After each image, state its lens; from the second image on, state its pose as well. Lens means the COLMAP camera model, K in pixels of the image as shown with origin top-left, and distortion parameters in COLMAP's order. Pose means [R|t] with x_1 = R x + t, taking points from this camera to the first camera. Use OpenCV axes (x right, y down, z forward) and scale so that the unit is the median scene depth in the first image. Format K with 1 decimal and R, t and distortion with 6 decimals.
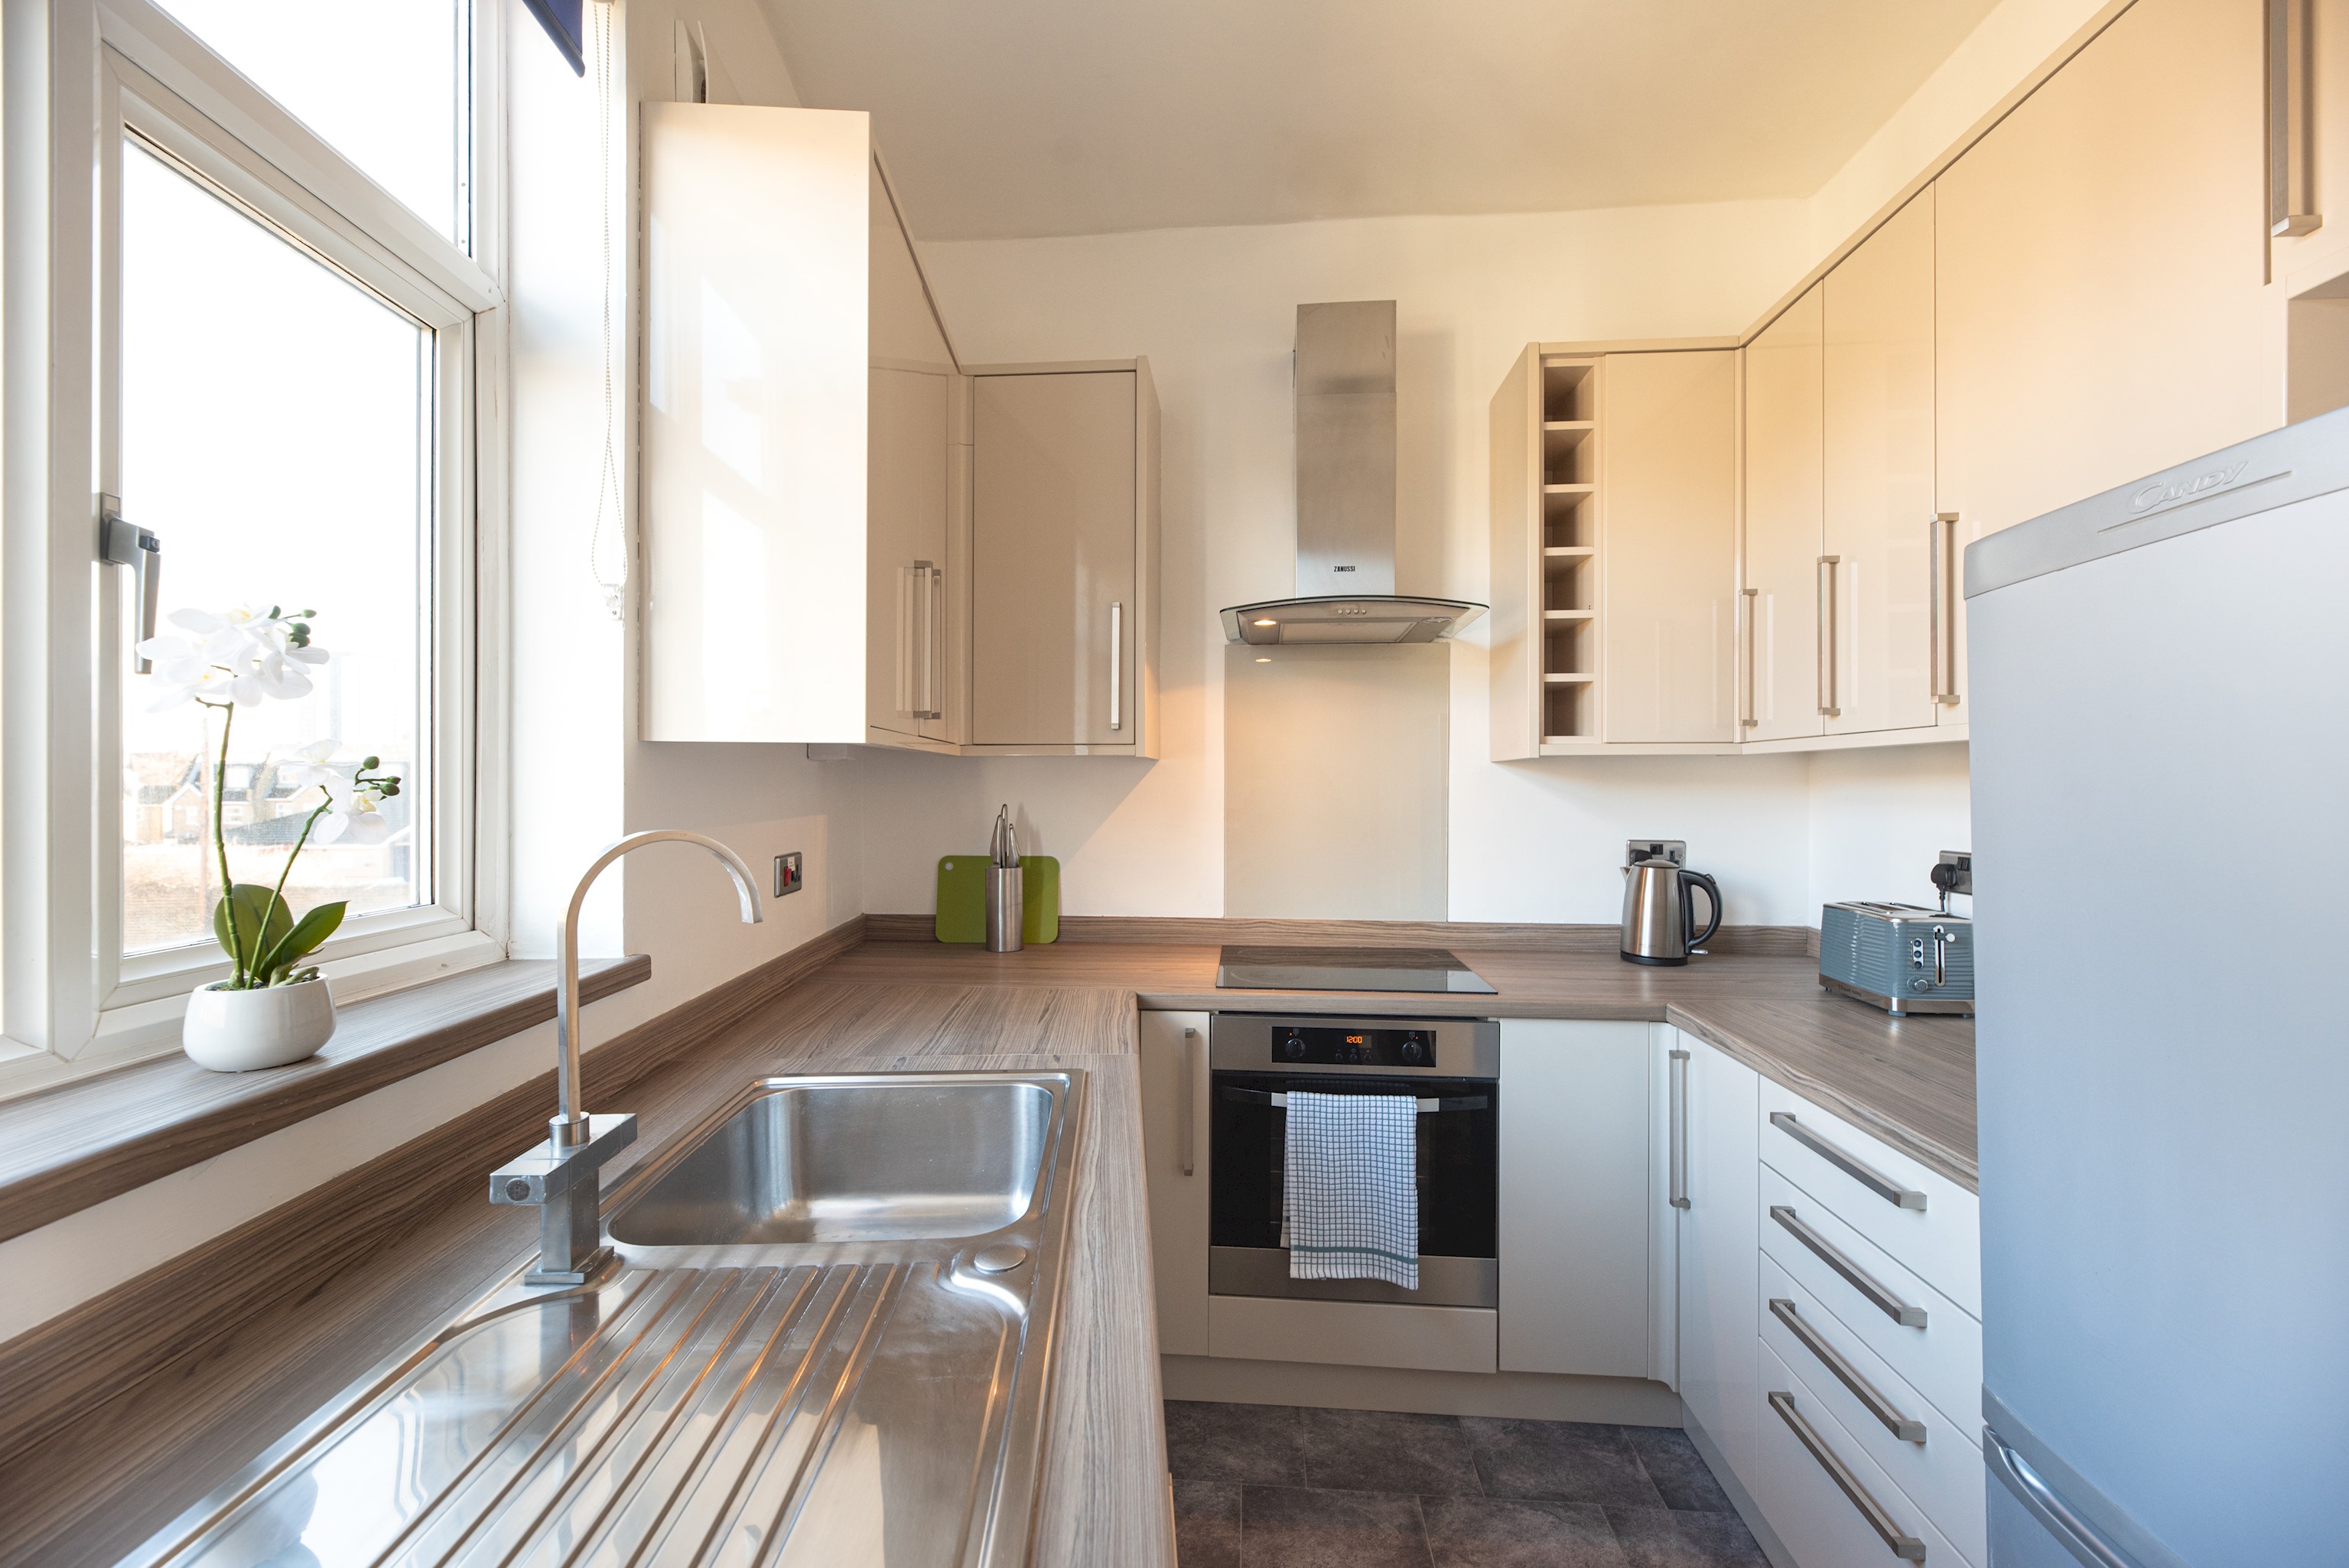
lens RADIAL K [[946.0, 0, 1162.3], [0, 946.0, 793.7], [0, 0, 1]] dist [-0.000600, 0.000686]
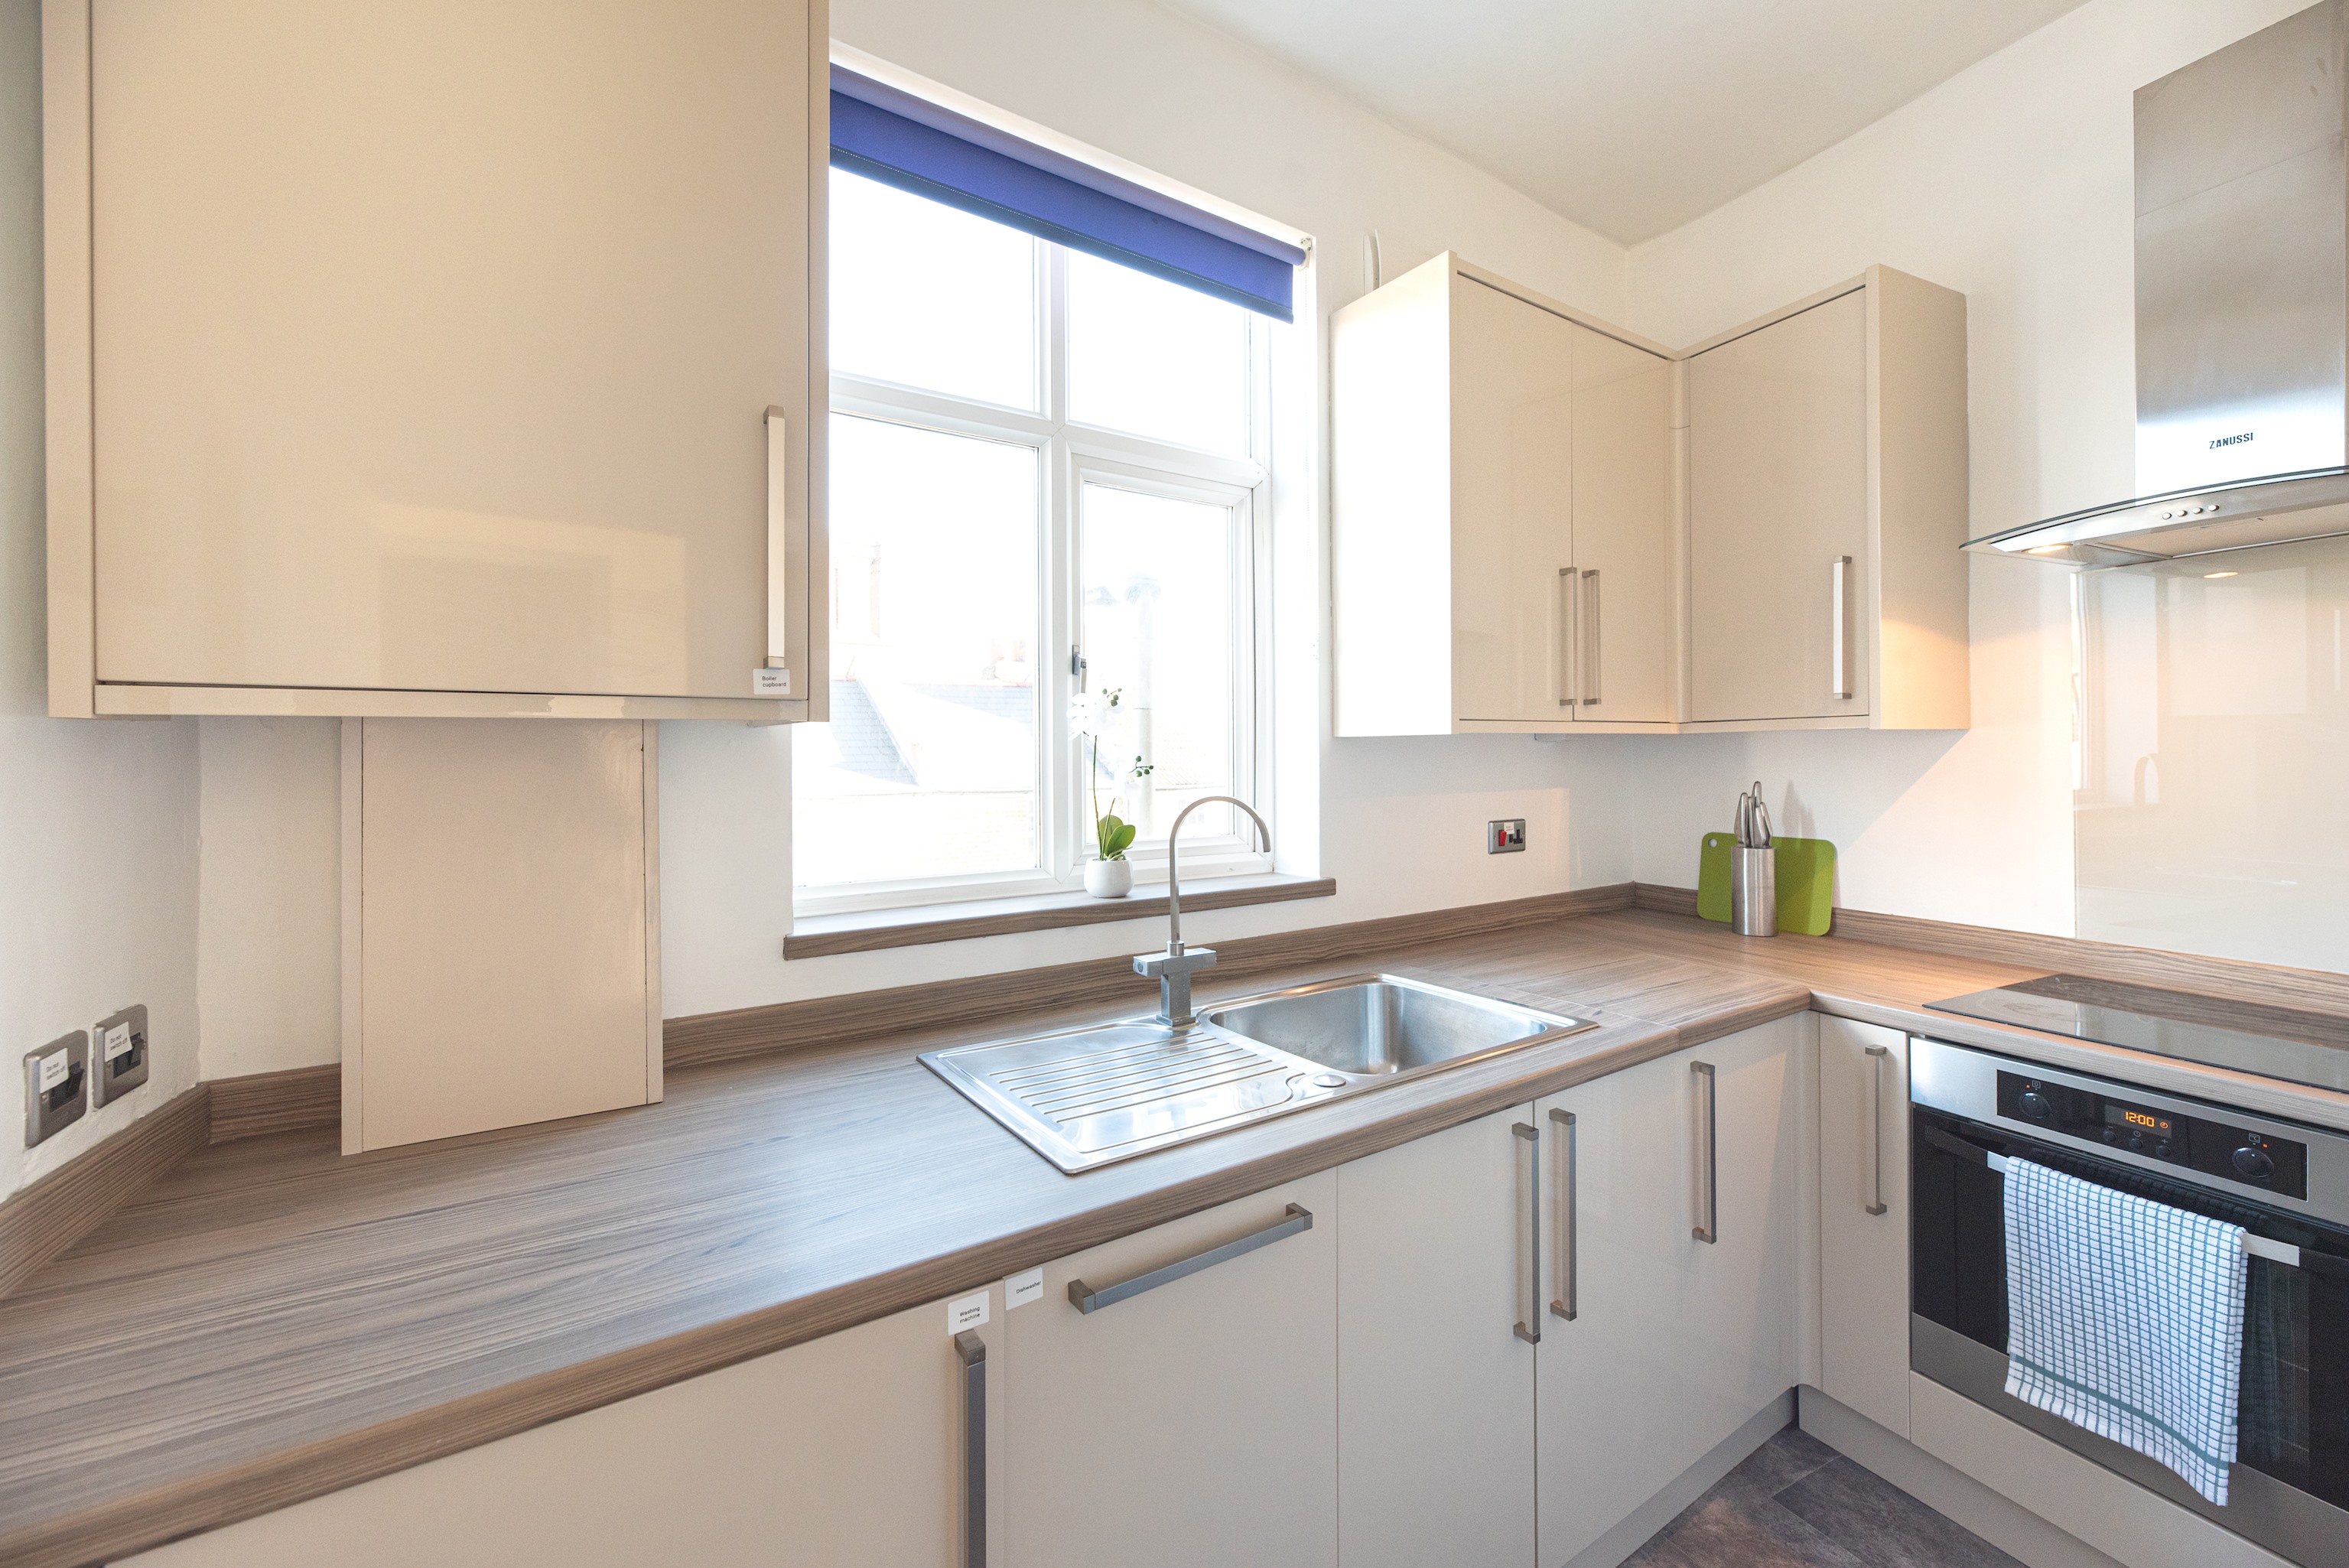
lens RADIAL K [[946.0, 0, 1171.9], [0, 946.0, 766.4], [0, 0, 1]] dist [-0.000600, 0.000686]
pose [[0.516332, 0.004002, -0.856379, 0.444475], [0.000386, 0.999988, 0.004906, -0.011477], [0.856389, -0.002864, 0.516324, 0.001652]]
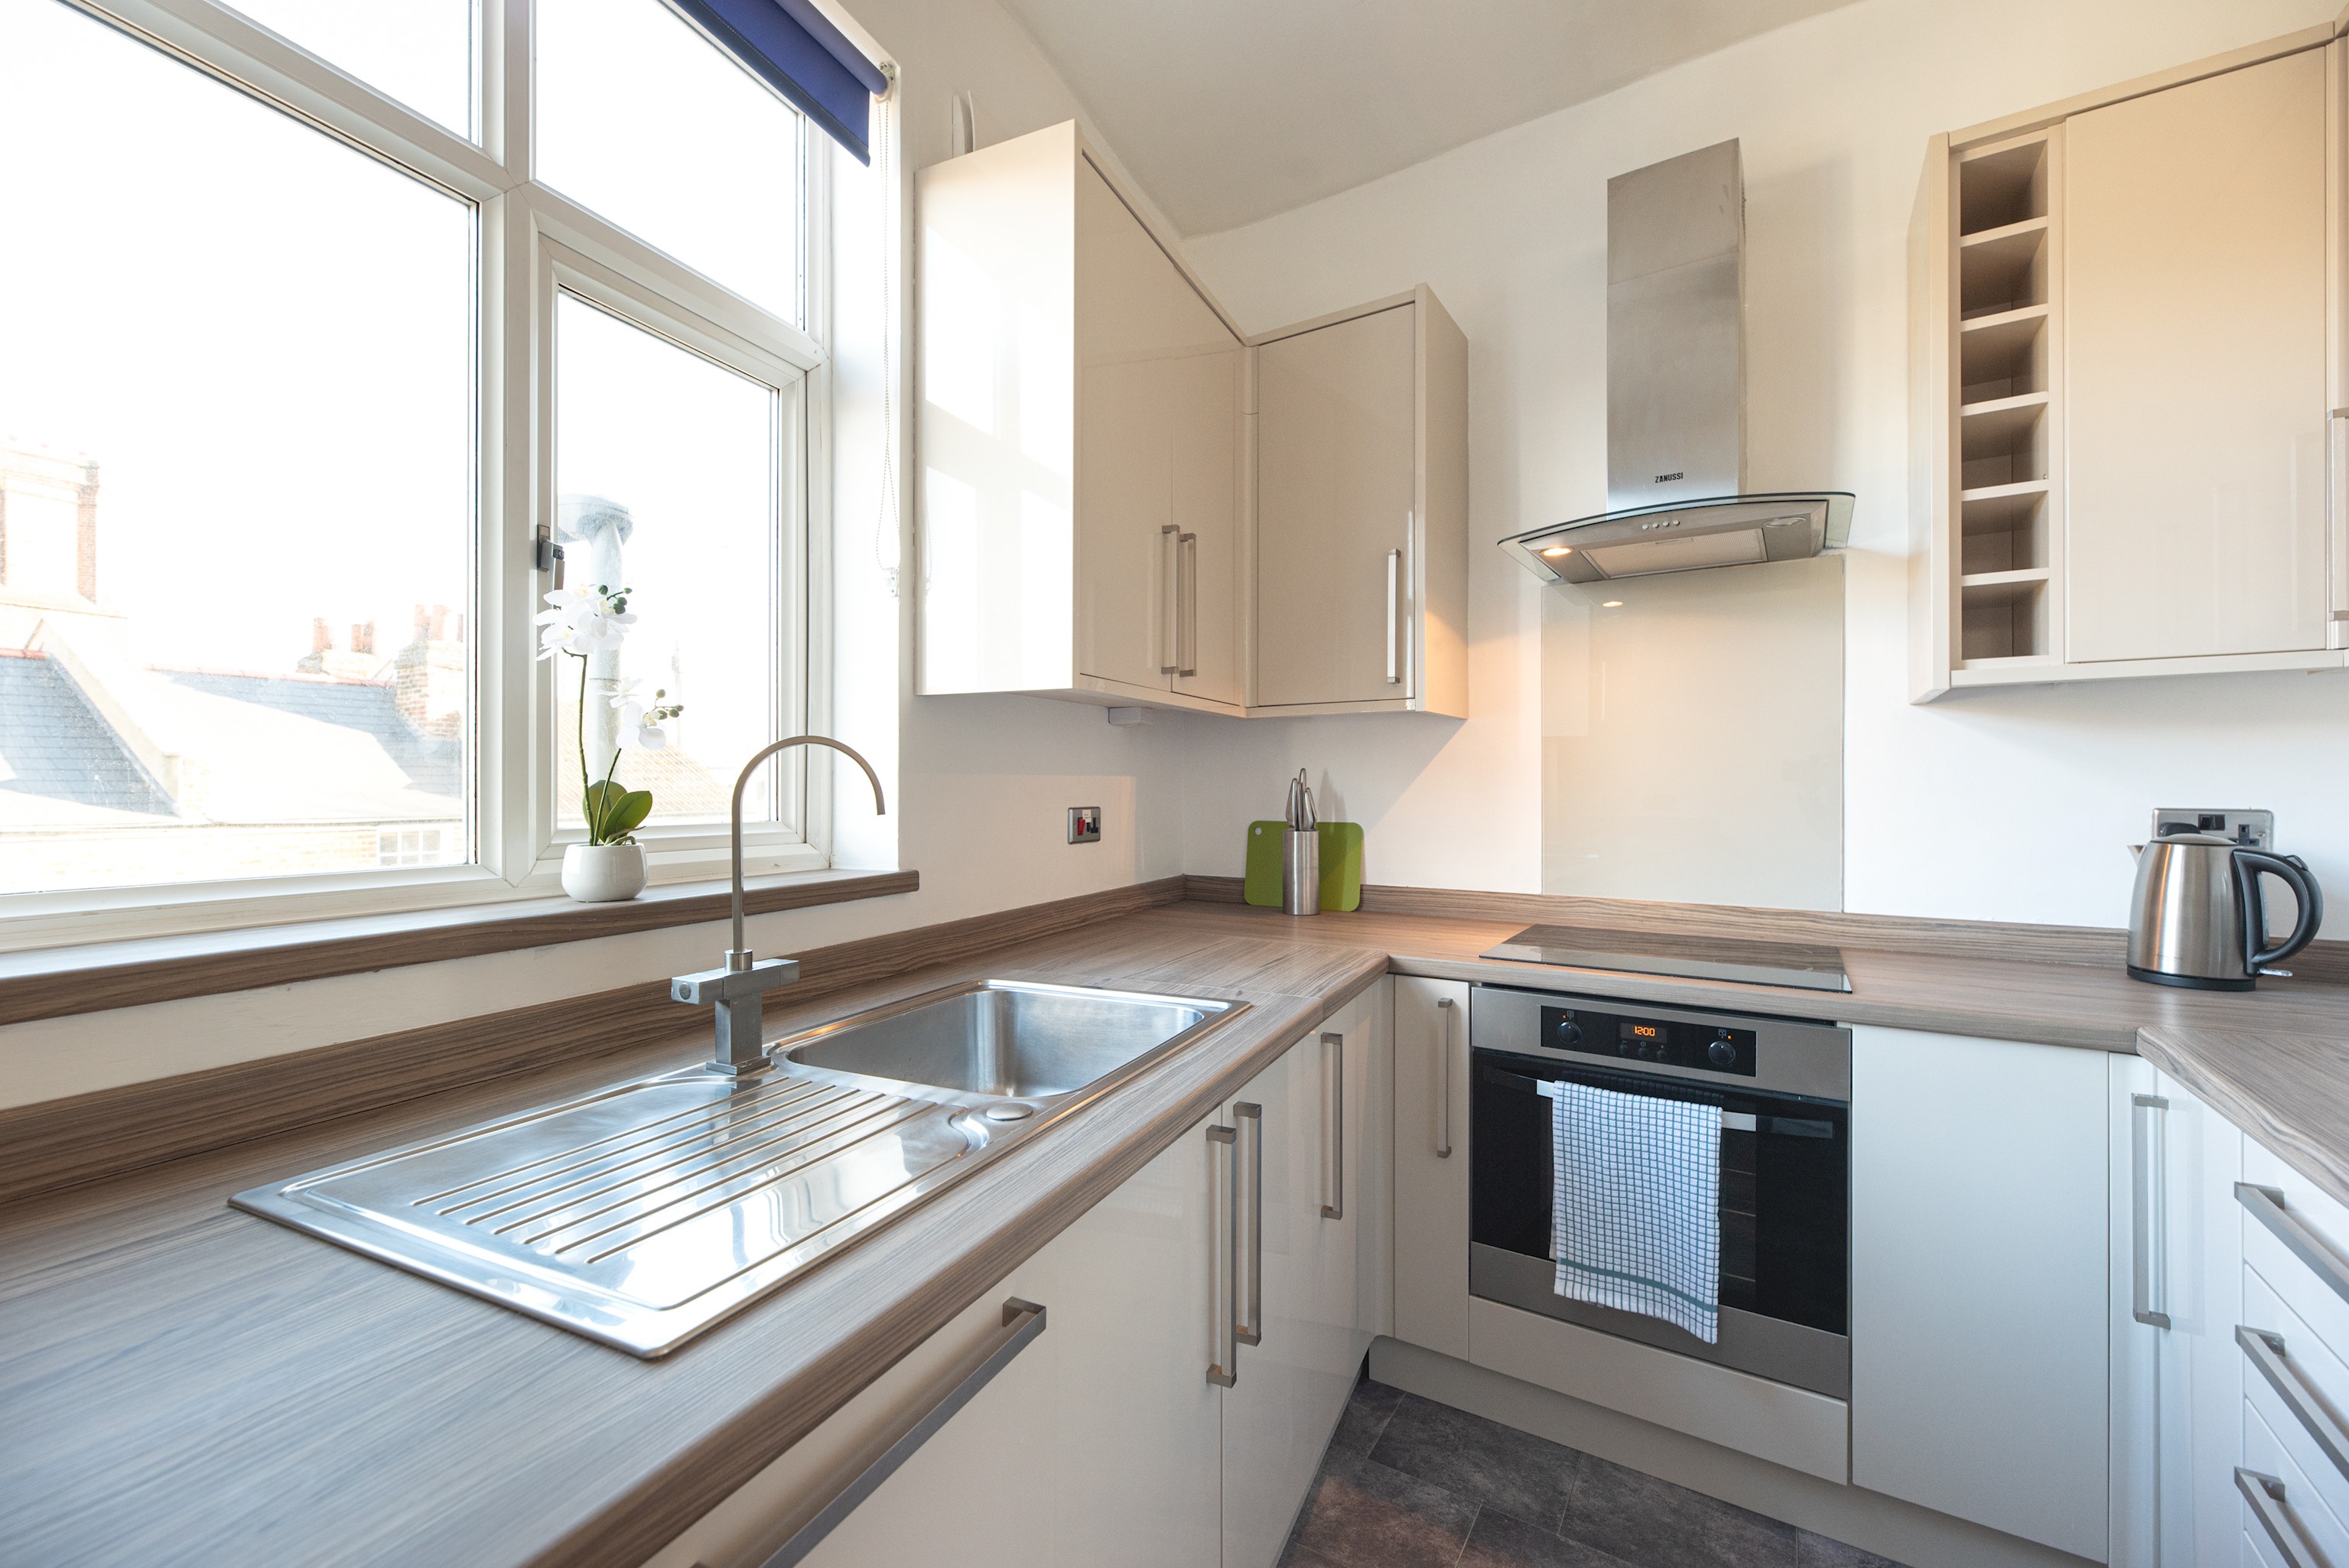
lens RADIAL K [[946.0, 0, 1157.8], [0, 946.0, 795.8], [0, 0, 1]] dist [-0.000600, 0.000686]
pose [[0.880928, 0.002597, -0.473242, 0.222556], [-0.004248, 0.999988, -0.002419, 0.055267], [0.473231, 0.004141, 0.880929, 0.053723]]
